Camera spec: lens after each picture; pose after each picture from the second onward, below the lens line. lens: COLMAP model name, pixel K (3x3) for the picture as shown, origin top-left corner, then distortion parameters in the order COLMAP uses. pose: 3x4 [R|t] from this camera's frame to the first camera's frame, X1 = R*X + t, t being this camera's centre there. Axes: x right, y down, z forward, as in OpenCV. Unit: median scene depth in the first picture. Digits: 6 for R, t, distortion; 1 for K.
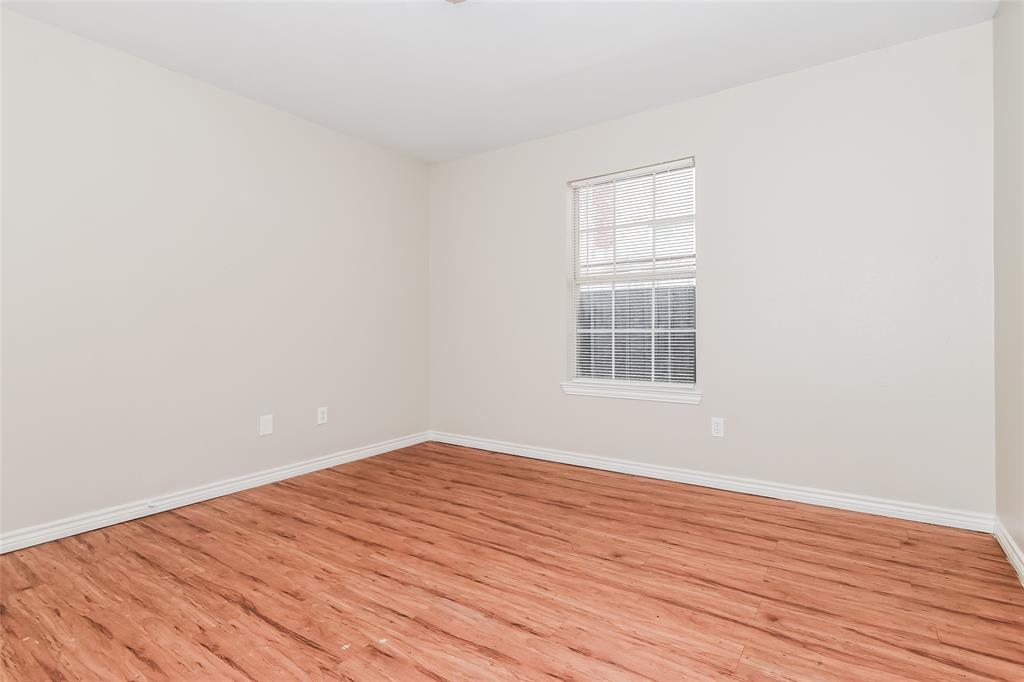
lens RADIAL K [[507.1, 0, 513.4], [0, 507.1, 348.1], [0, 0, 1]] dist [-0.001937, -0.000397]
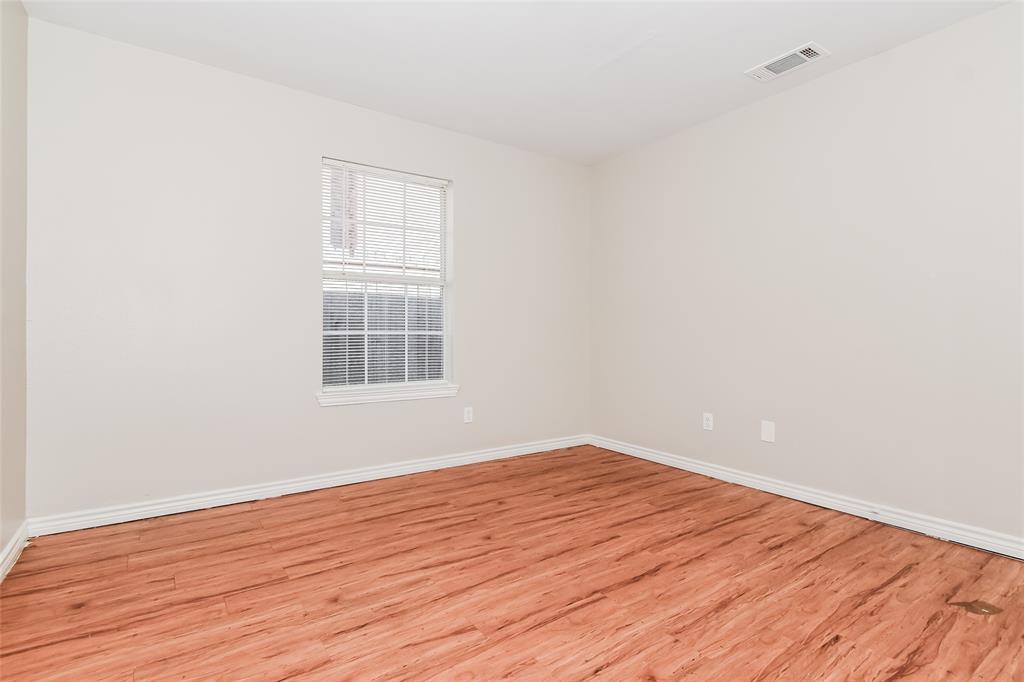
lens RADIAL K [[507.1, 0, 509.4], [0, 507.1, 336.2], [0, 0, 1]] dist [-0.001937, -0.000397]
pose [[0.376598, -0.009267, 0.926330, -0.581301], [0.035795, 0.999349, -0.004555, -0.013894], [-0.925685, 0.034873, 0.376685, 0.391178]]
